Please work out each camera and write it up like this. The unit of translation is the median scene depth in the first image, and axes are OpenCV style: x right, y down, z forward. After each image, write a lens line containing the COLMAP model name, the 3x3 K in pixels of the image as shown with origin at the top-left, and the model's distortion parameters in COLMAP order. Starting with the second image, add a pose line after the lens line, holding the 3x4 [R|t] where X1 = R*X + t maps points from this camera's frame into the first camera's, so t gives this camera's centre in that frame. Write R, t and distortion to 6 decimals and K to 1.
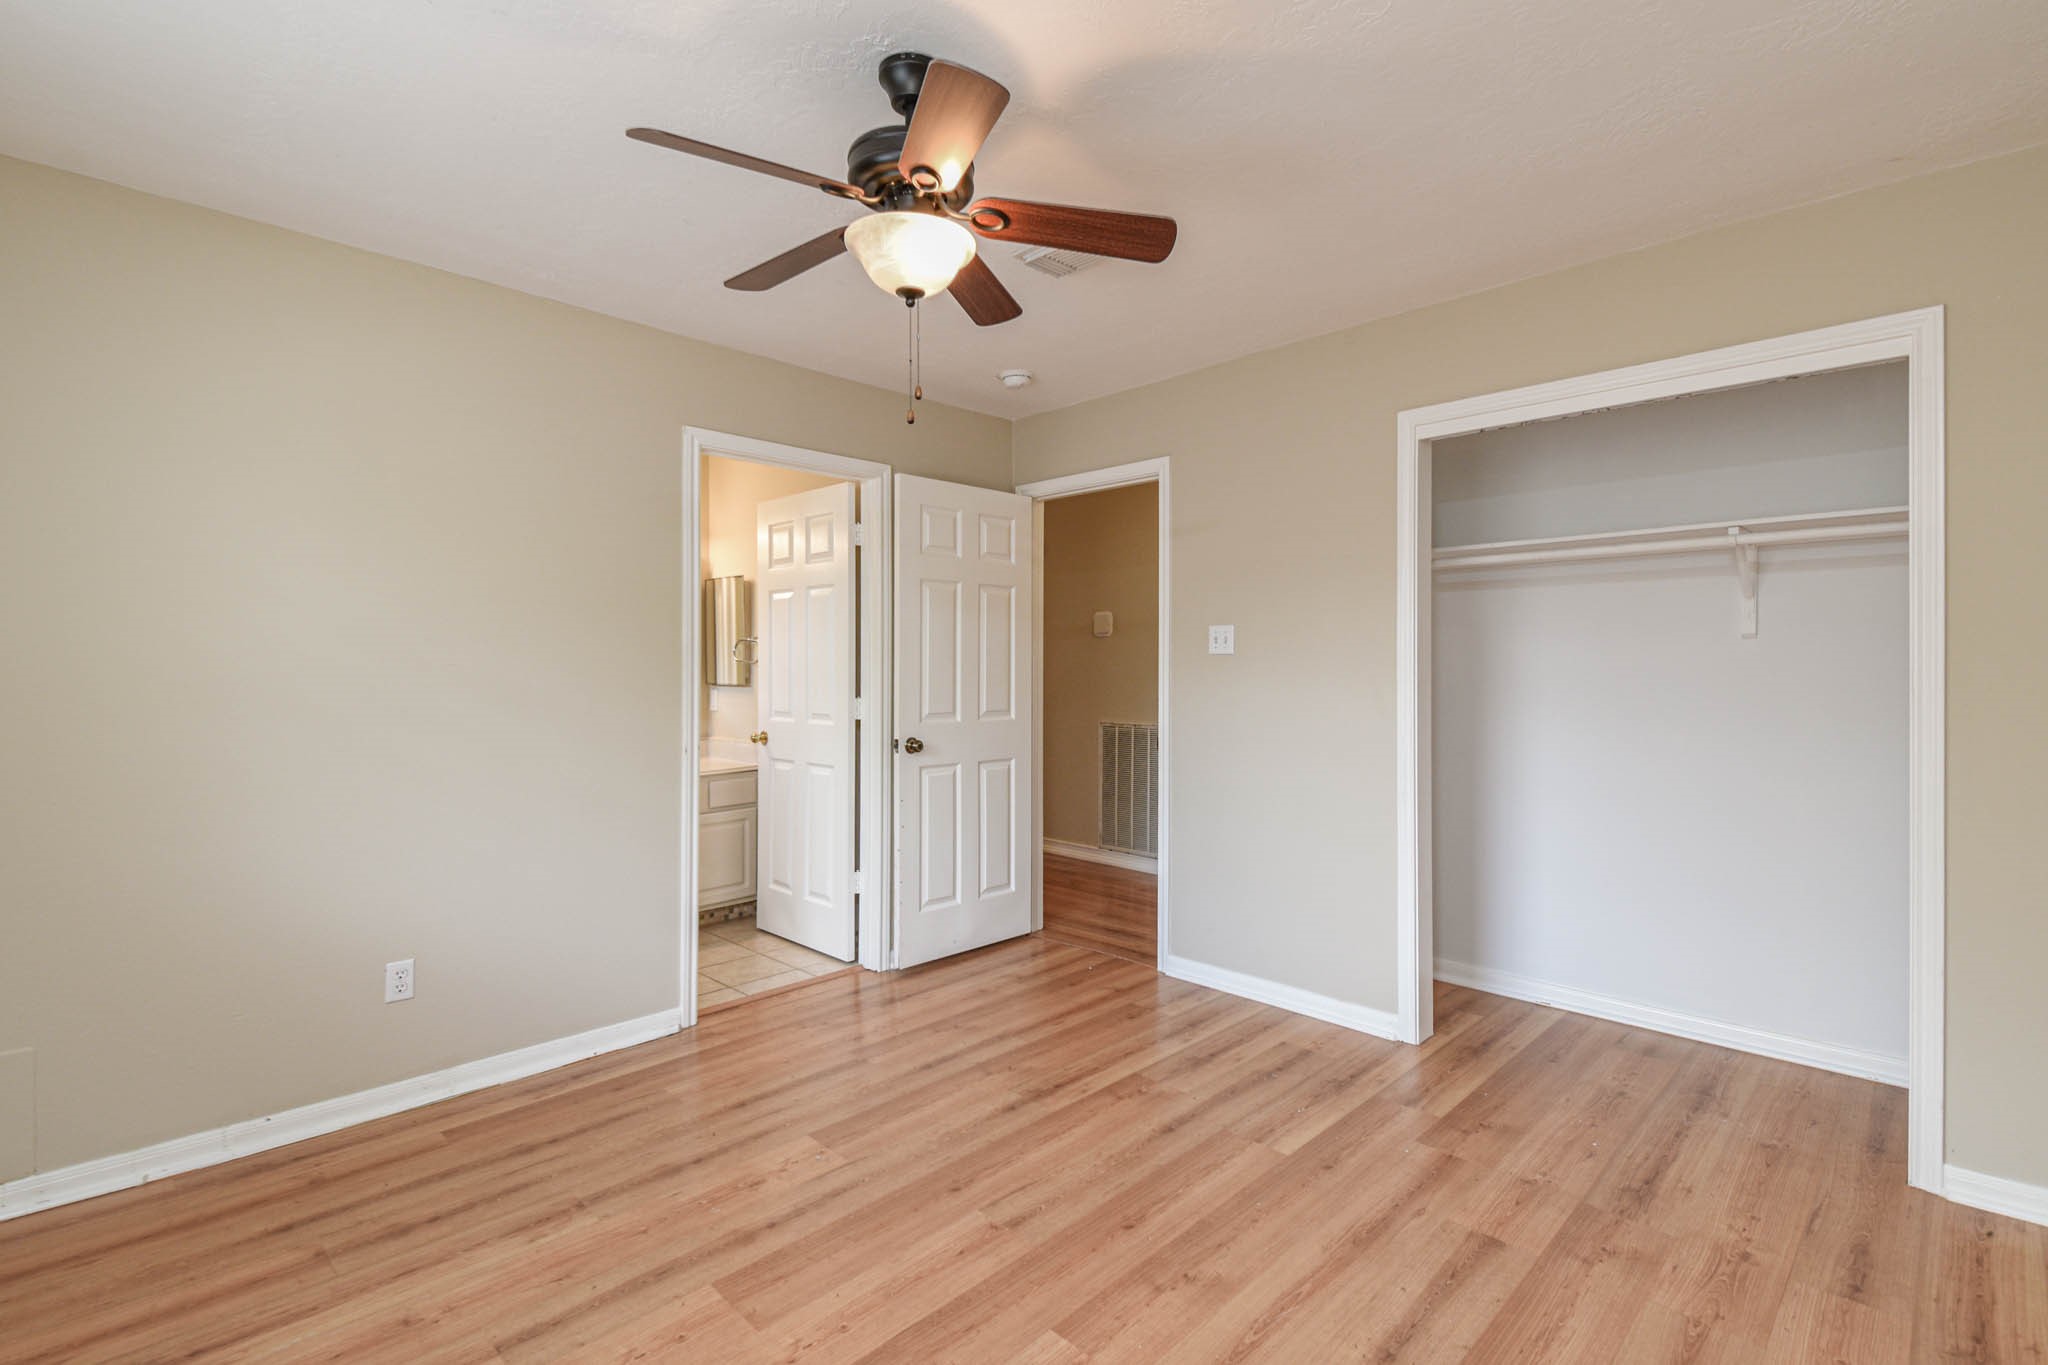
lens RADIAL K [[927.5, 0, 1028.8], [0, 927.5, 675.5], [0, 0, 1]] dist [0.018229, -0.011677]
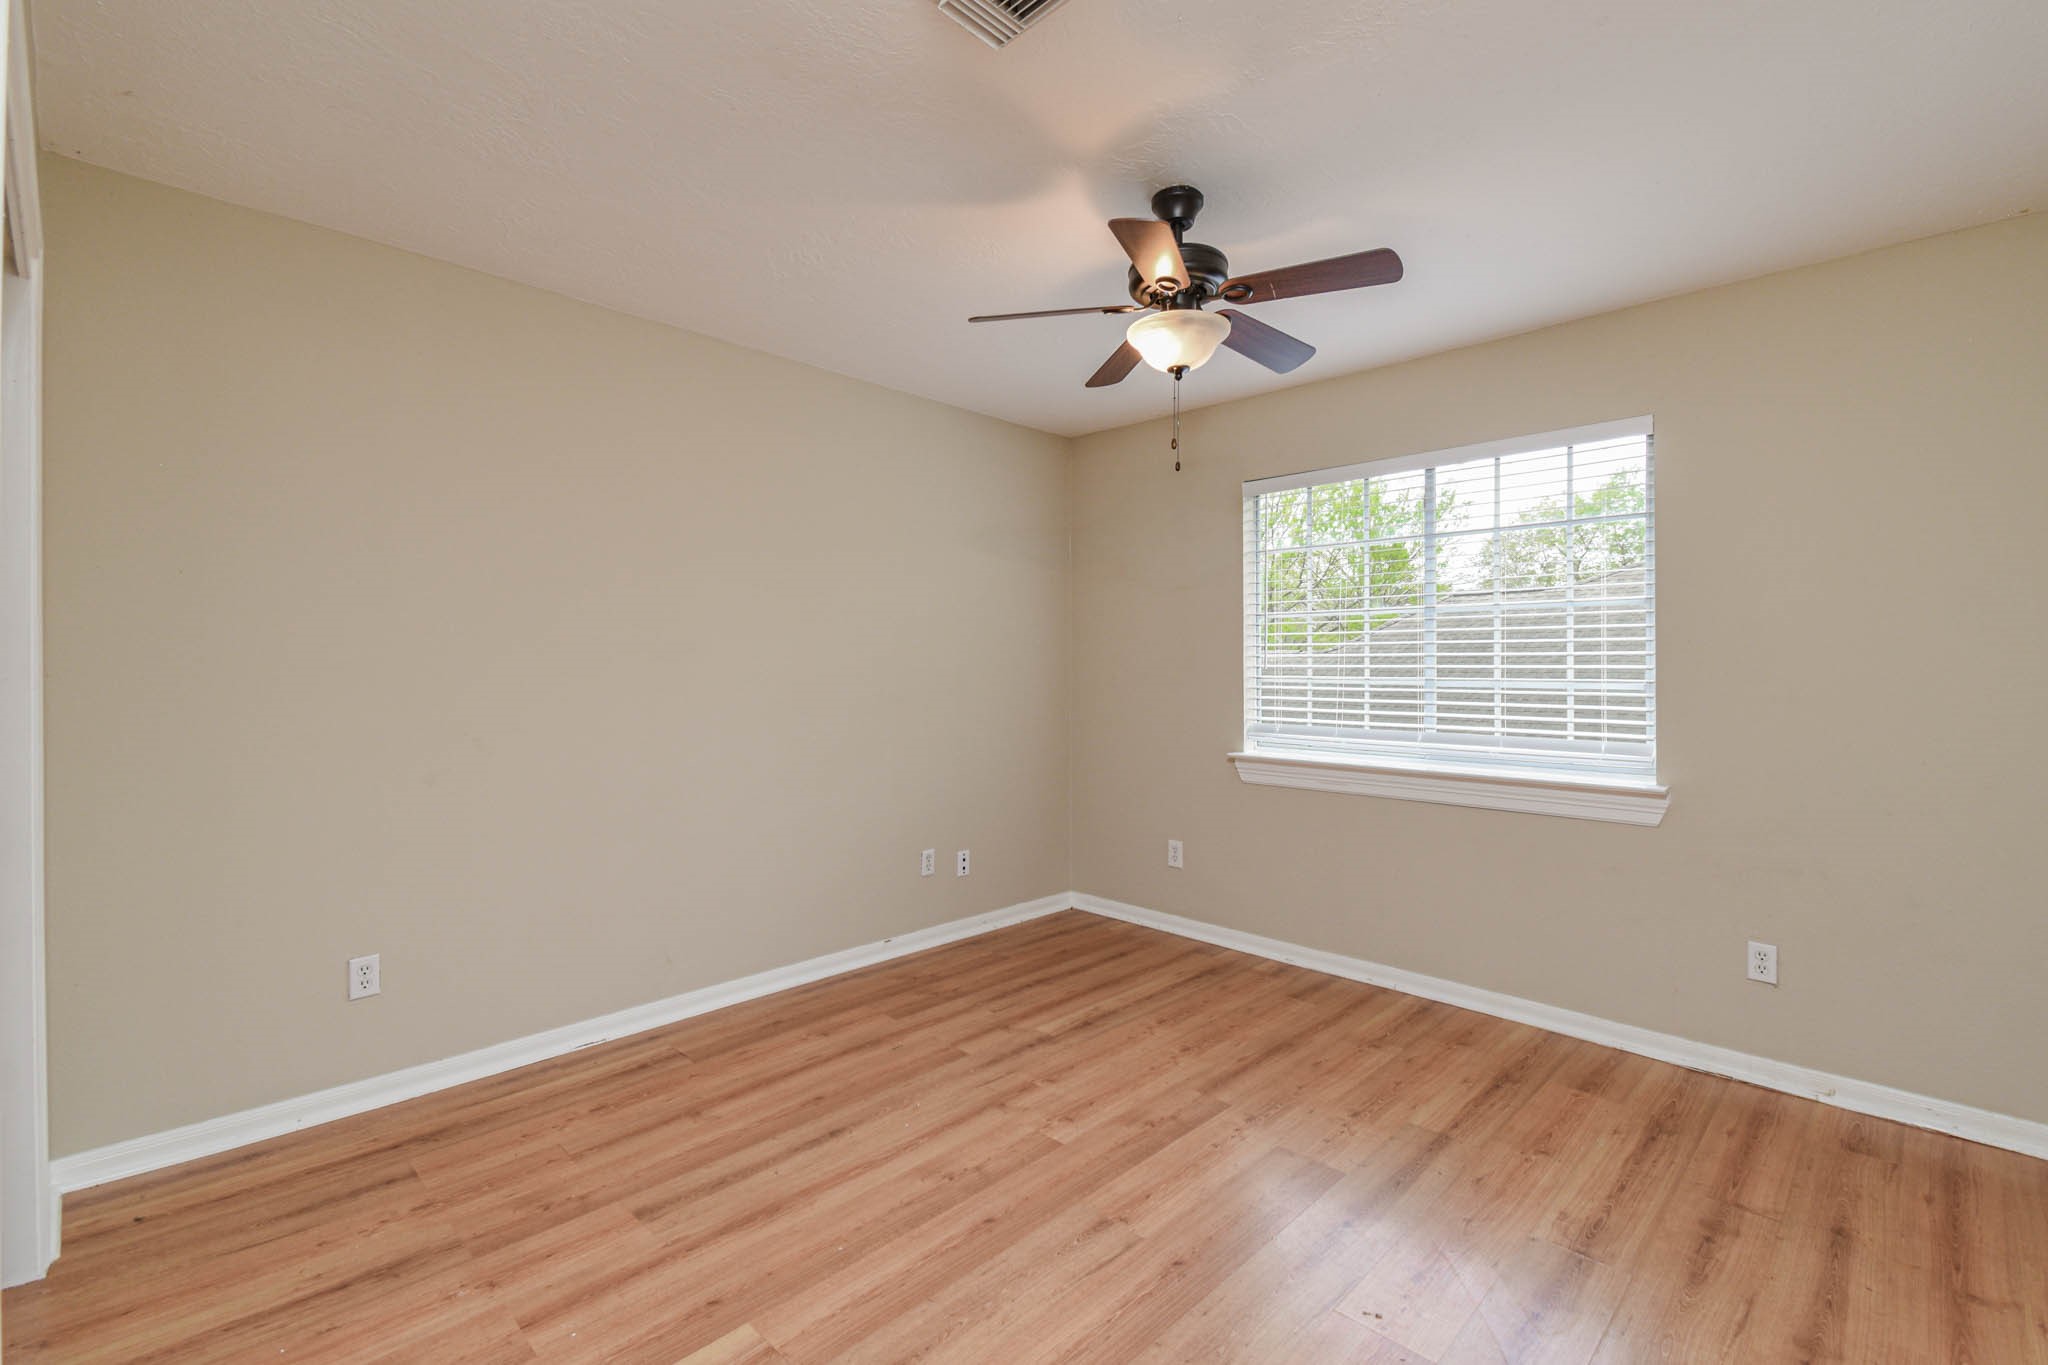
lens RADIAL K [[927.5, 0, 1020.1], [0, 927.5, 668.7], [0, 0, 1]] dist [0.018229, -0.011677]
pose [[-0.999967, -0.003797, 0.007159, 0.068976], [-0.003735, 0.999955, 0.008689, -0.011469], [-0.007192, 0.008662, -0.999937, 2.000922]]
